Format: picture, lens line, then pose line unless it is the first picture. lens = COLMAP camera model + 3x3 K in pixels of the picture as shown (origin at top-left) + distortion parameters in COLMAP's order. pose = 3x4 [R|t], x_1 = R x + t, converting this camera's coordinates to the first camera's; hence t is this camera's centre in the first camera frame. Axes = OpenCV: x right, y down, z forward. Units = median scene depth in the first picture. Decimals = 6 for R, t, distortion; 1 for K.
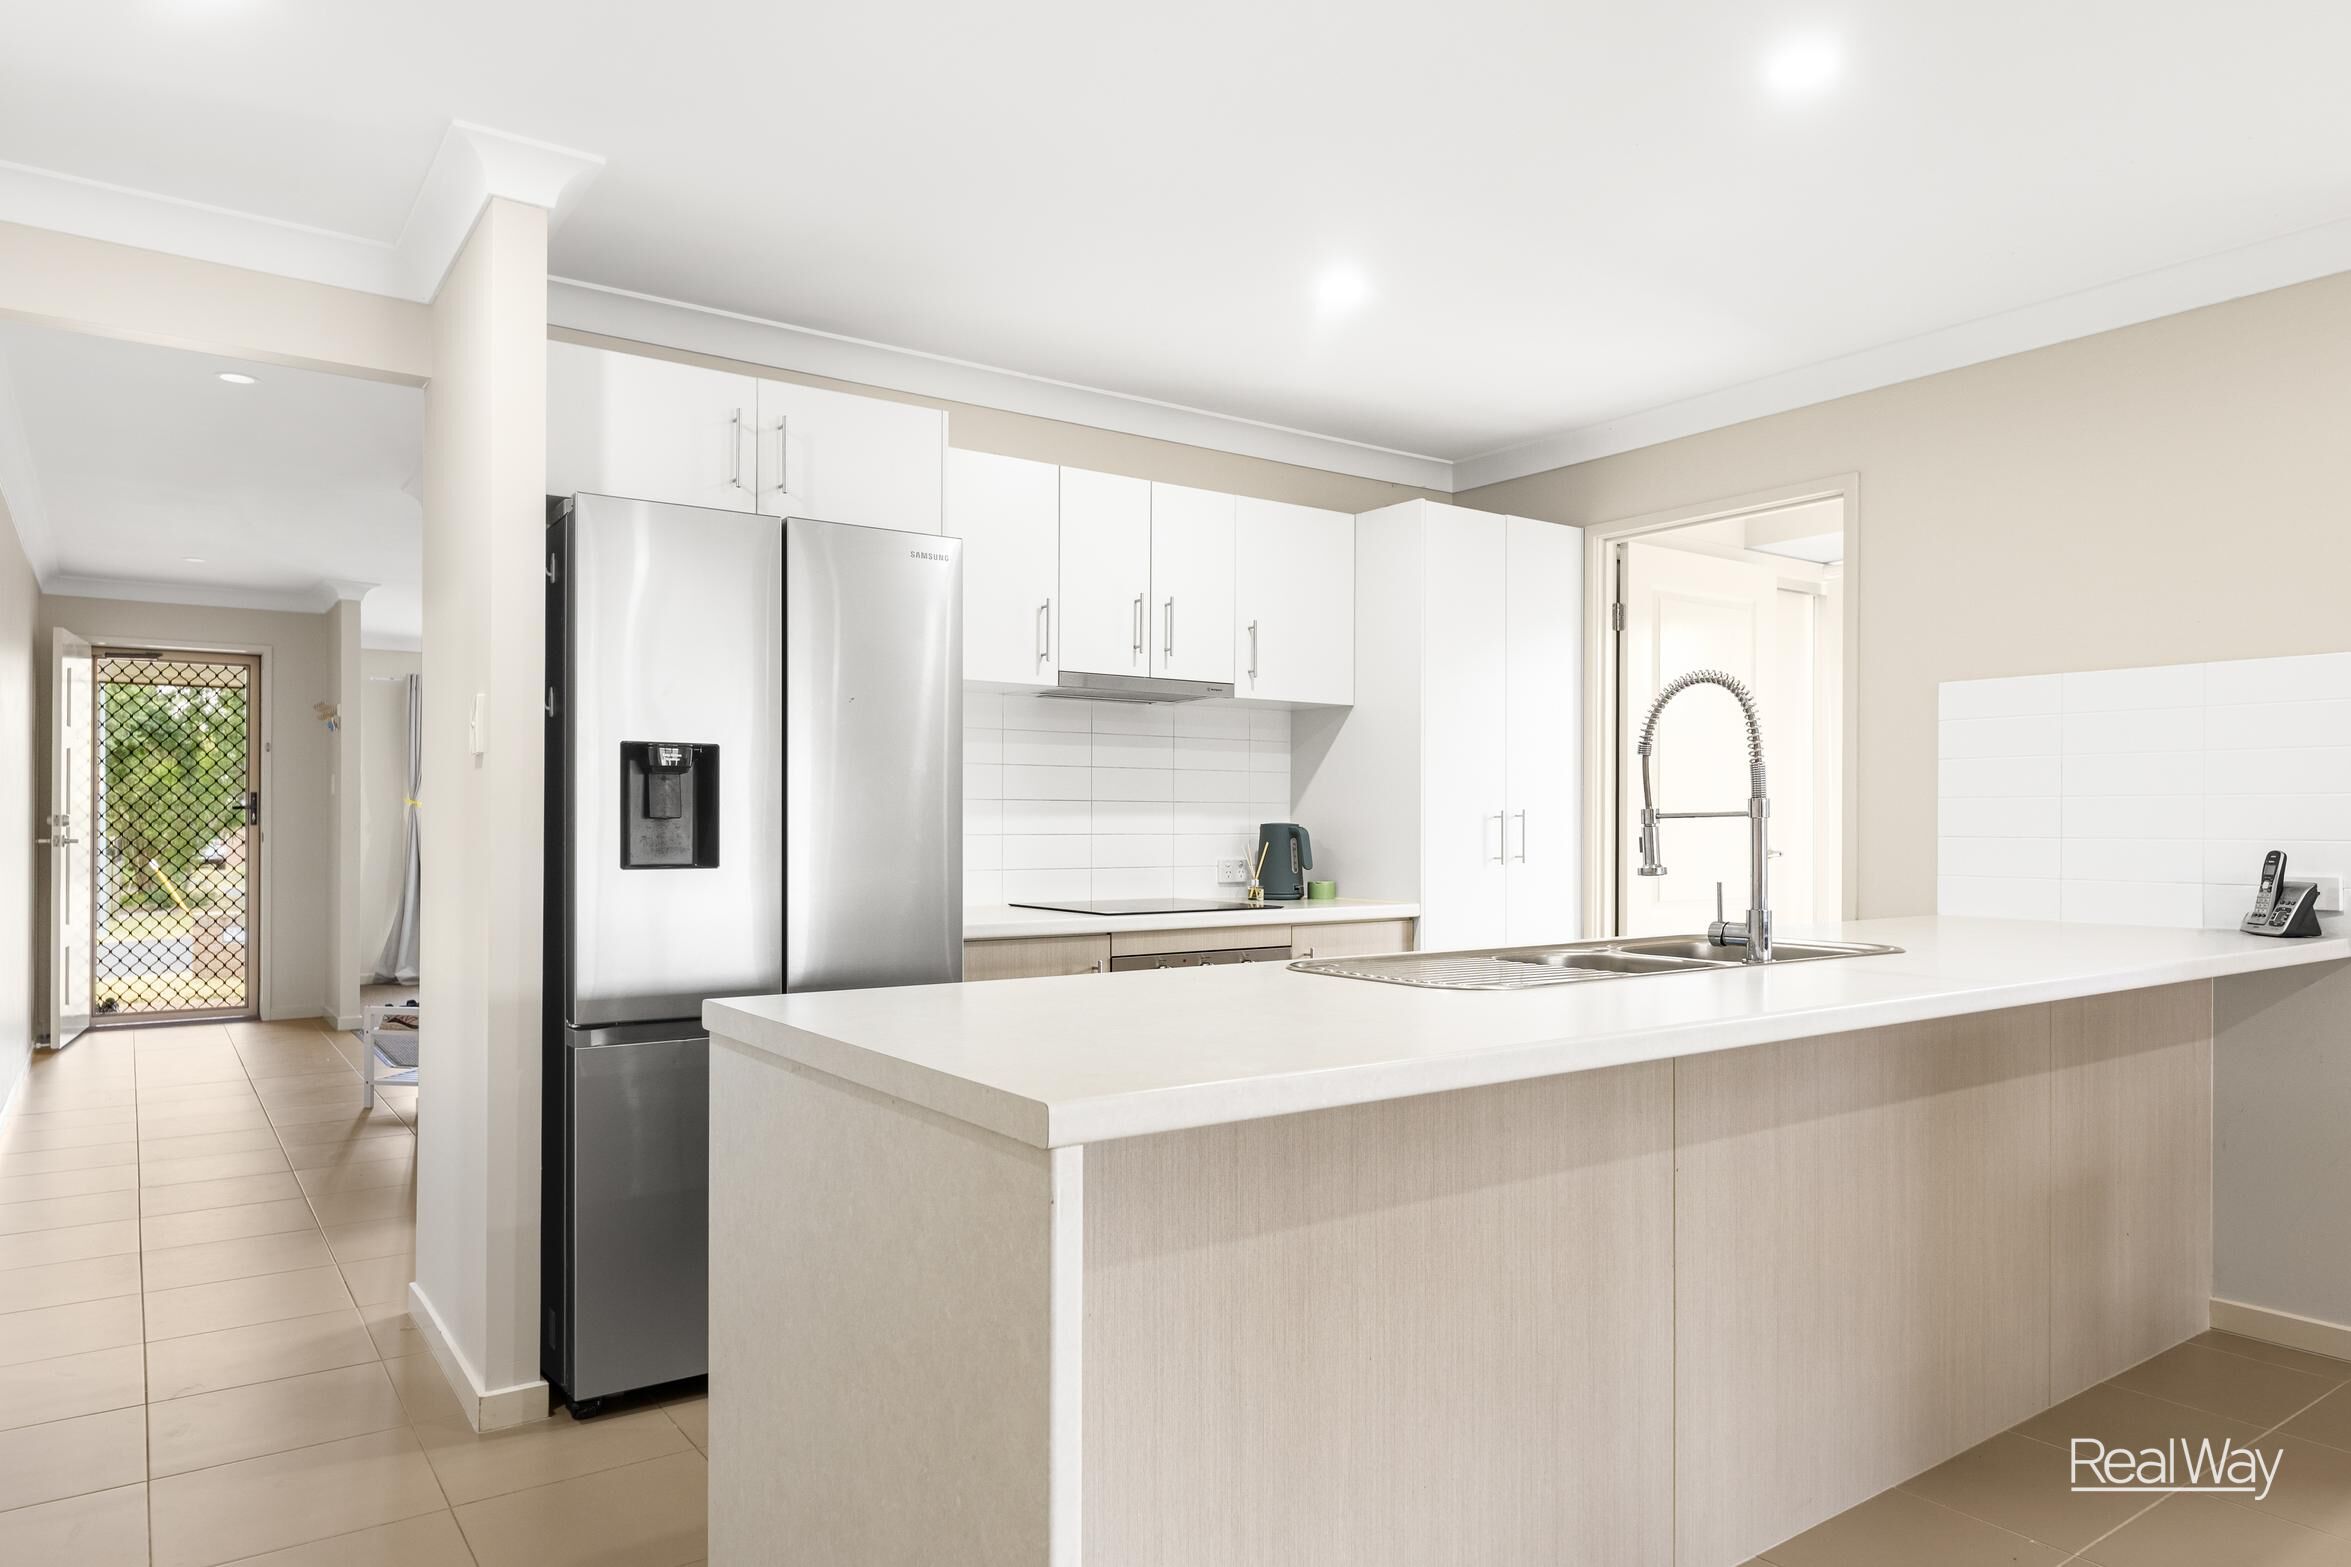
lens RADIAL K [[1480.6, 0, 1175.5], [0, 1480.6, 805.6], [0, 0, 1]] dist [0.011473, 0.001512]
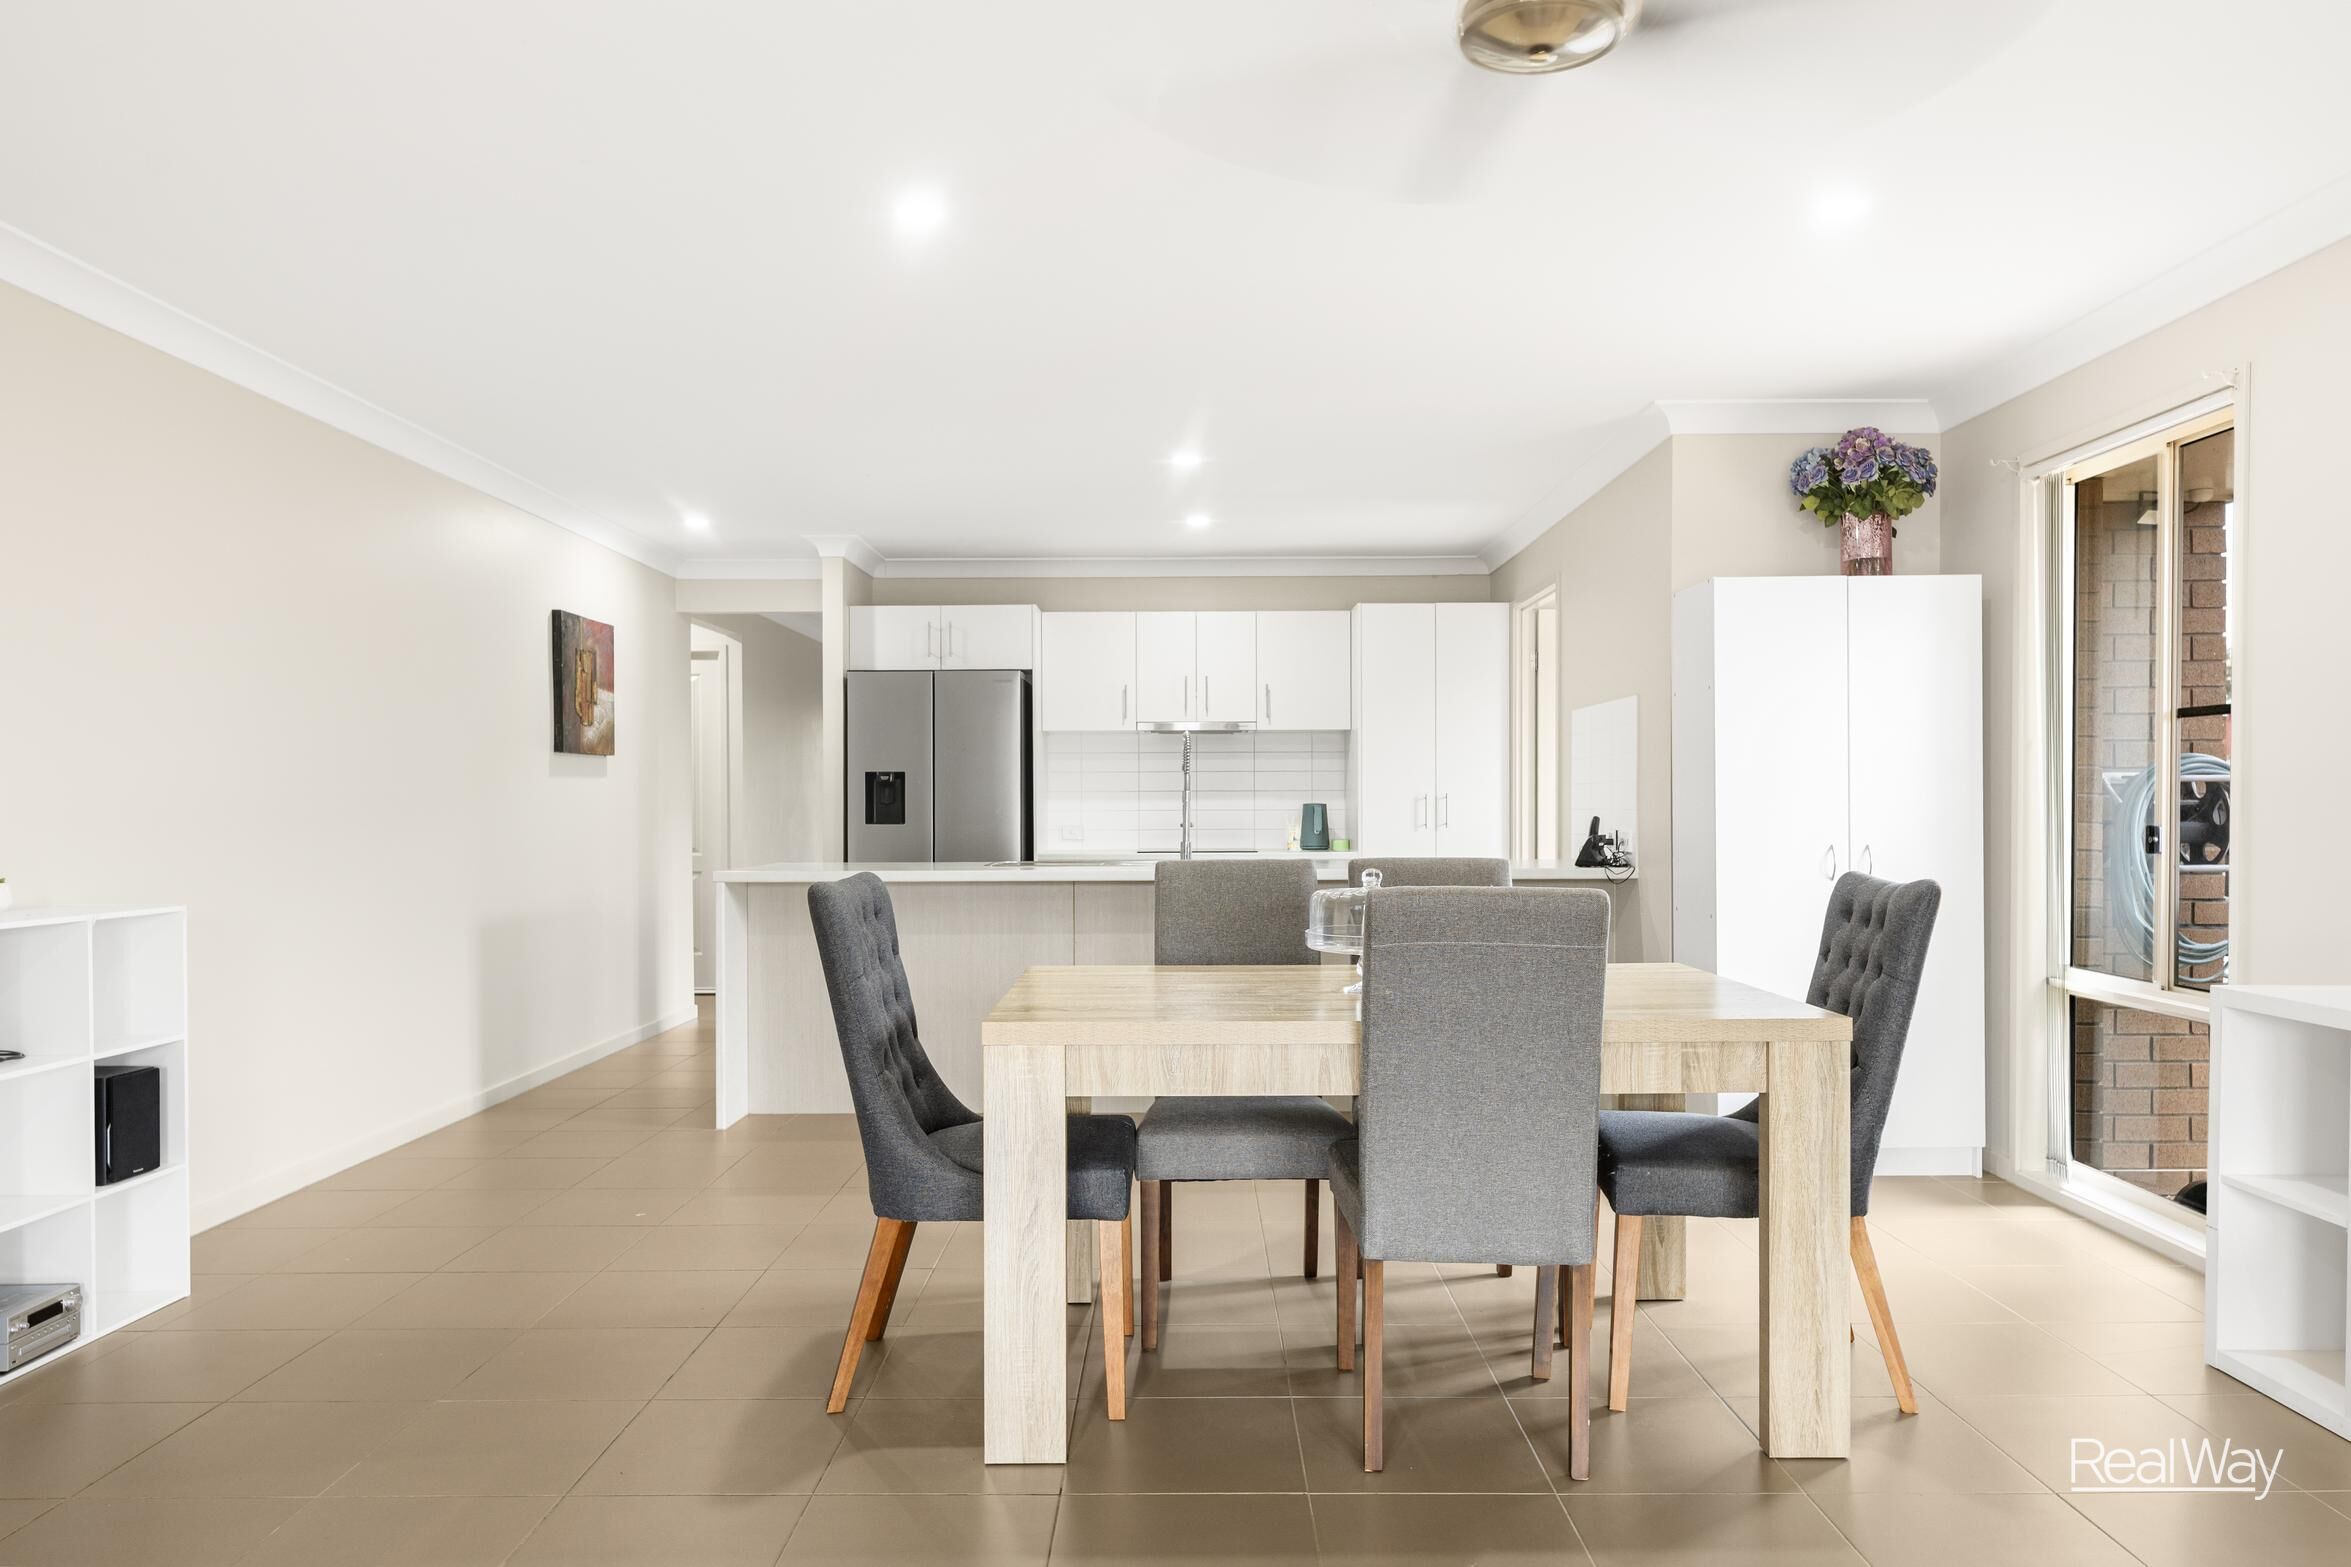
lens RADIAL K [[1609.4, 0, 1176.9], [0, 1609.4, 788.5], [0, 0, 1]] dist [-0.003321, -0.000102]
pose [[0.809478, -0.011635, -0.587035, 1.017933], [0.013445, 0.999909, -0.001278, -0.004335], [0.586997, -0.006858, 0.809560, -0.536732]]
